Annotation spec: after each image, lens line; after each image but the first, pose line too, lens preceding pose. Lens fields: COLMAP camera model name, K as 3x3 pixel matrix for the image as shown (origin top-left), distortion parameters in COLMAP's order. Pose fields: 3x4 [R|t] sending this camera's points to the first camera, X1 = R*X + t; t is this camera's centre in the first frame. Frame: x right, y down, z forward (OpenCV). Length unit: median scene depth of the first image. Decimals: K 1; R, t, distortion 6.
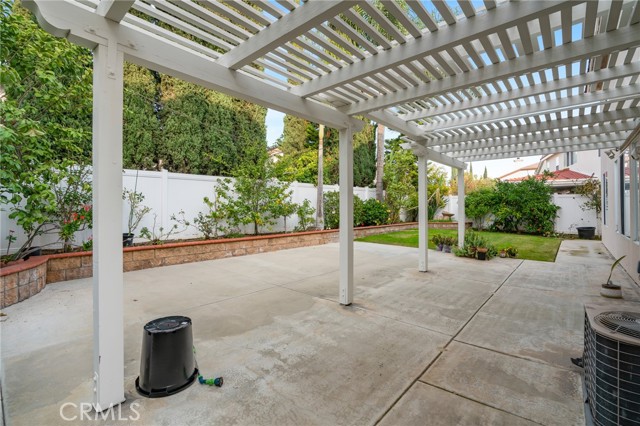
lens RADIAL K [[294.1, 0, 319.0], [0, 294.1, 210.3], [0, 0, 1]] dist [0.001983, 0.001819]
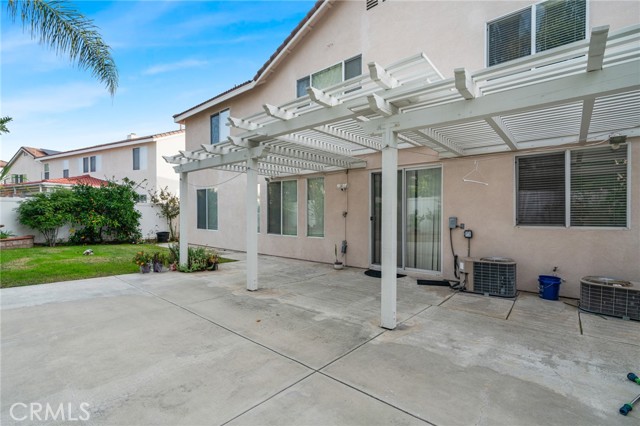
lens RADIAL K [[294.1, 0, 318.5], [0, 294.1, 214.1], [0, 0, 1]] dist [0.001983, 0.001819]
pose [[-0.006047, 0.002356, 0.999979, -0.960665], [0.002908, 0.999993, -0.002338, -0.035856], [-0.999977, 0.002894, -0.006054, 1.439829]]
